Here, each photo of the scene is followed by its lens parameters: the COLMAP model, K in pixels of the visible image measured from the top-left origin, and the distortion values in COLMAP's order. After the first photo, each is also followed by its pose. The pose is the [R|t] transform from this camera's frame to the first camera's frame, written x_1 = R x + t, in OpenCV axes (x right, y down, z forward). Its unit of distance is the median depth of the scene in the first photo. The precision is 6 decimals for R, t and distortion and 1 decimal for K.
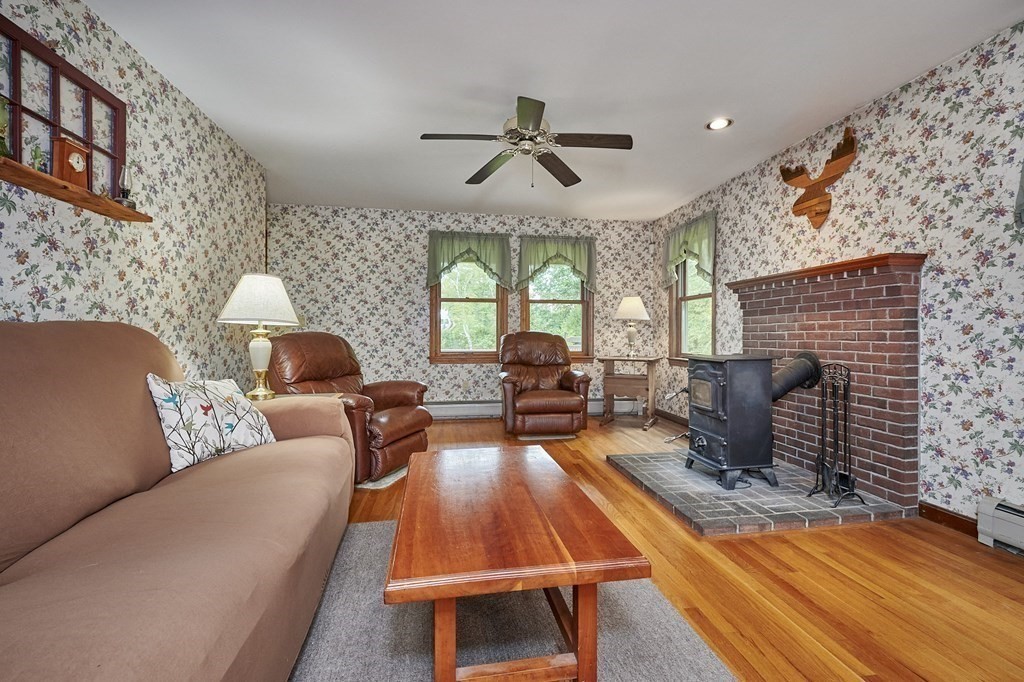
lens RADIAL K [[452.9, 0, 515.4], [0, 452.9, 337.4], [0, 0, 1]] dist [-0.001179, -0.000324]
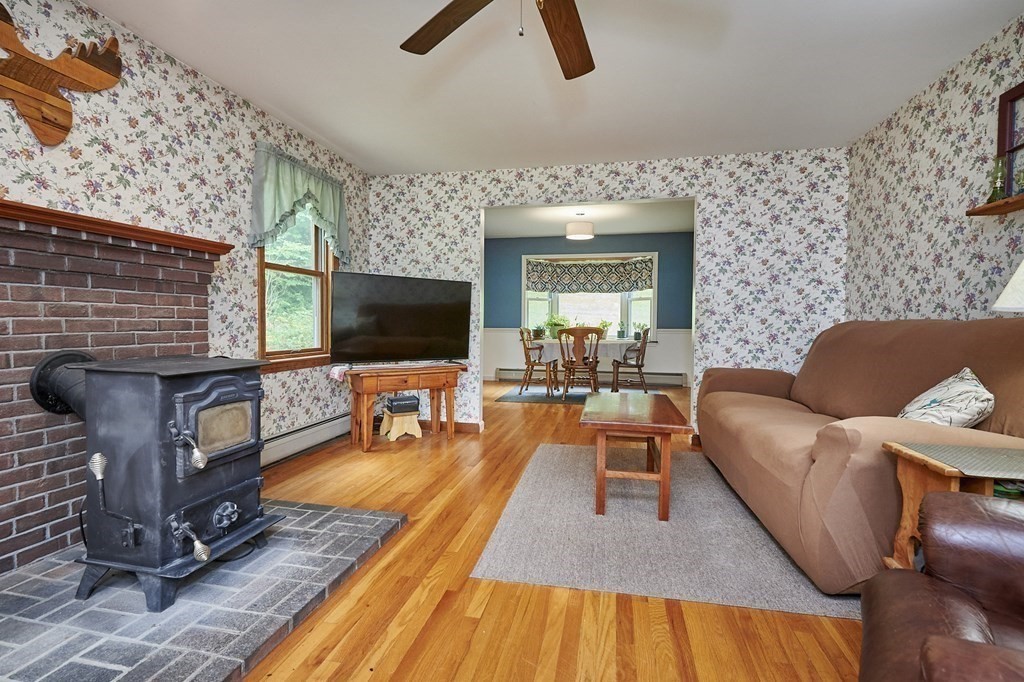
lens RADIAL K [[452.9, 0, 522.8], [0, 452.9, 339.9], [0, 0, 1]] dist [-0.001179, -0.000324]
pose [[-0.935083, -0.019958, 0.353867, -0.163326], [-0.004128, 0.998959, 0.045432, -0.016970], [-0.354405, 0.041022, -0.934192, 1.635233]]
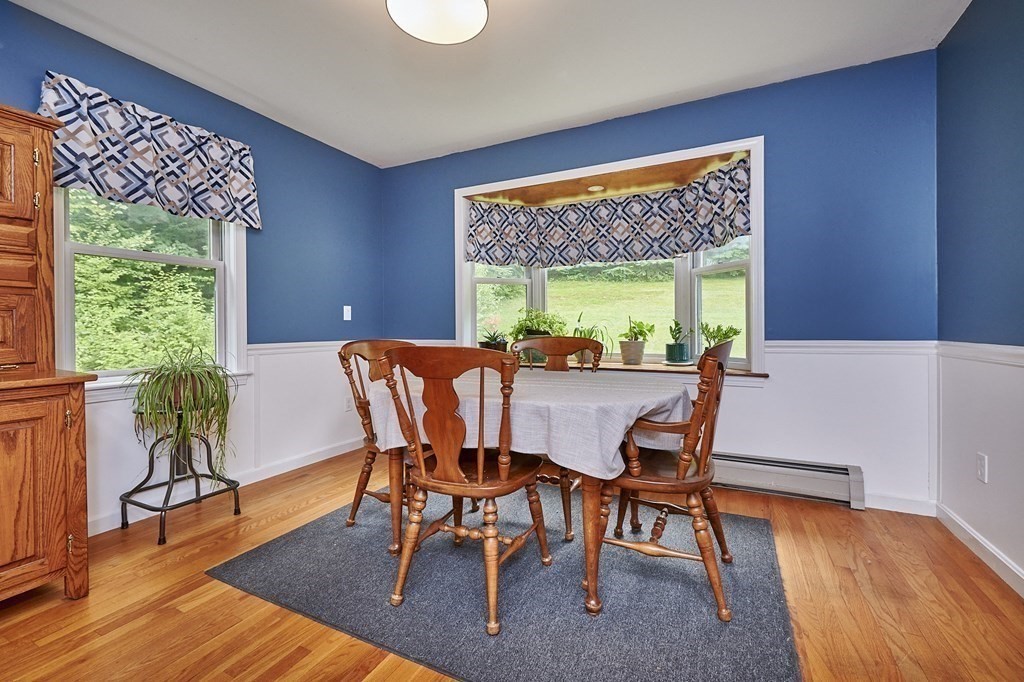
lens RADIAL K [[440.7, 0, 509.6], [0, 440.7, 331.9], [0, 0, 1]] dist [0.003744, 0.000191]
pose [[-0.811761, -0.001451, 0.583988, -0.116495], [0.007732, 0.999883, 0.013233, -0.009251], [-0.583939, 0.015258, -0.811654, 0.829263]]
